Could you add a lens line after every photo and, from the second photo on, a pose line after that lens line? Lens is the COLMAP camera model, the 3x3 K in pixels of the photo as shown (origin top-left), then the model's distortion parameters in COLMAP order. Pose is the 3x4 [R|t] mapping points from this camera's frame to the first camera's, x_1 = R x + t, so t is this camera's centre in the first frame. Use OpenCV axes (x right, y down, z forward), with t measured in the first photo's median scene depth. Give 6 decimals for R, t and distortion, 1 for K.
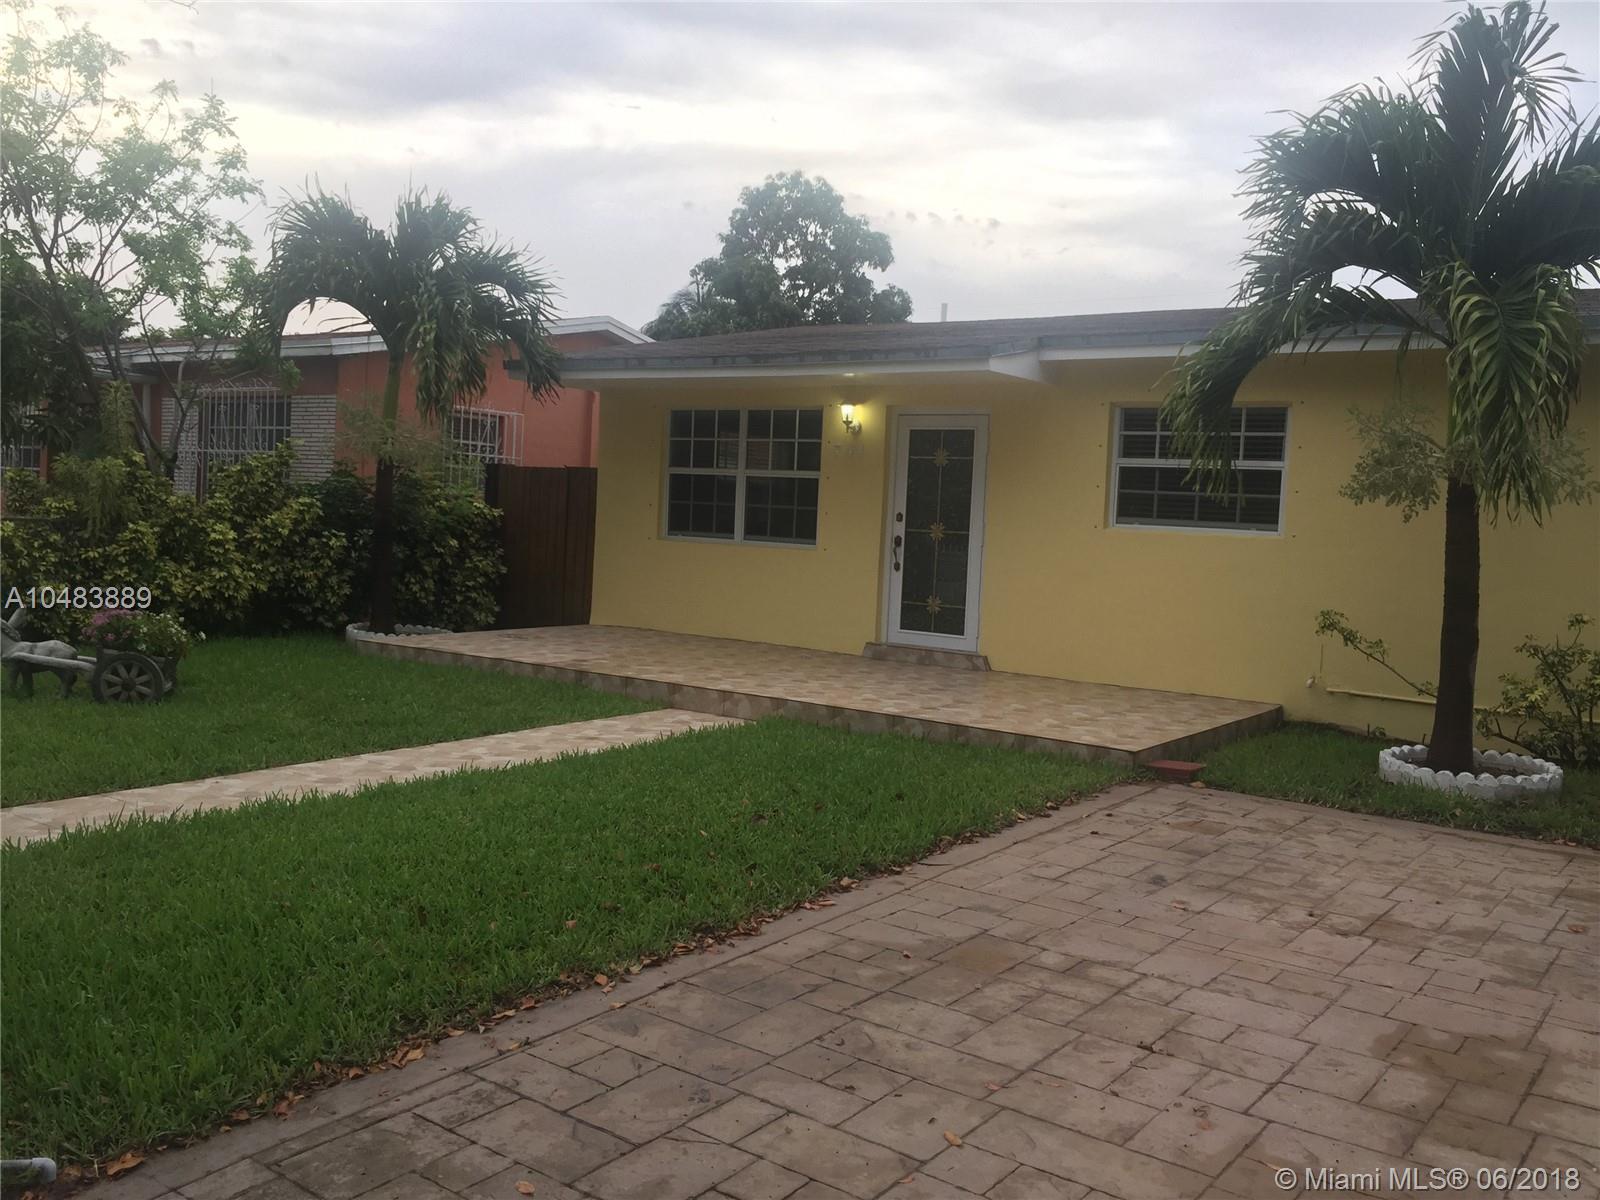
lens RADIAL K [[1373.4, 0, 801.0], [0, 1373.4, 560.0], [0, 0, 1]] dist [0.033129, -0.010503]
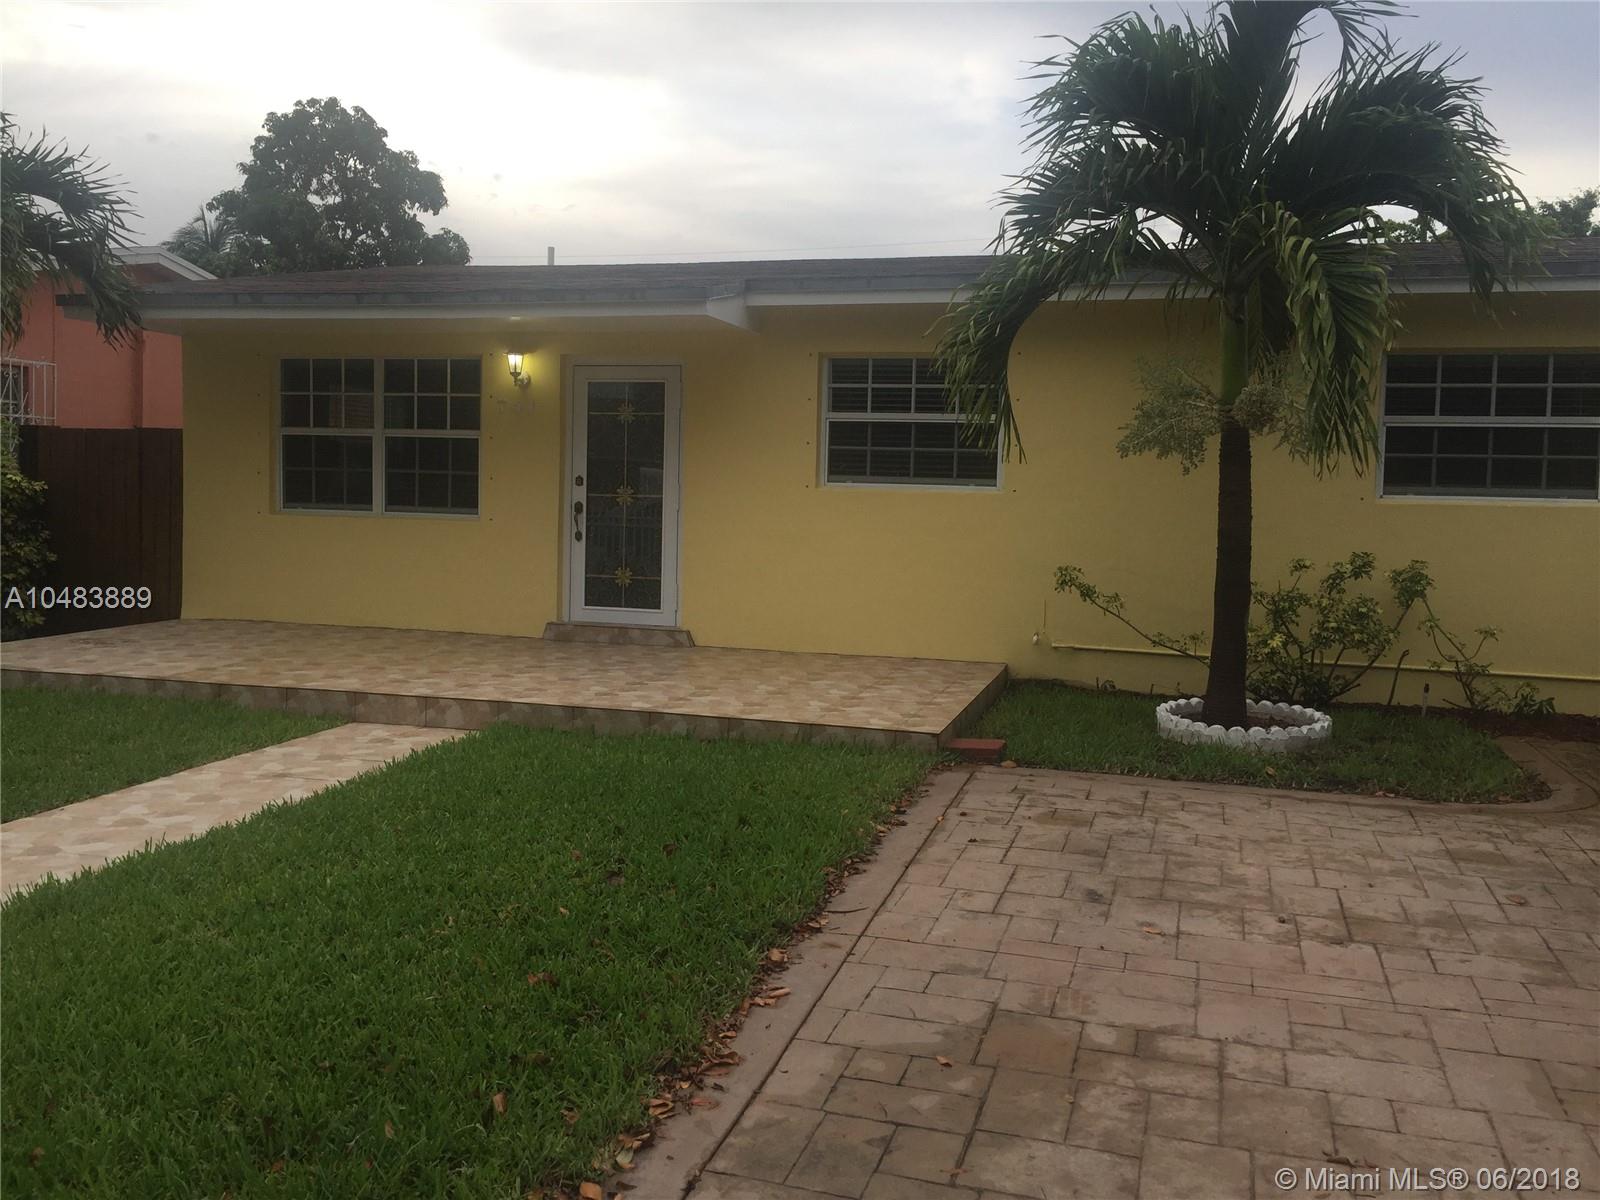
lens RADIAL K [[1356.0, 0, 800.7], [0, 1356.0, 560.0], [0, 0, 1]] dist [0.073645, -0.102808]
pose [[0.941885, -0.045919, 0.332783, -0.103068], [0.034807, 0.998622, 0.039279, -0.010924], [-0.334128, -0.025413, 0.942185, 0.136267]]
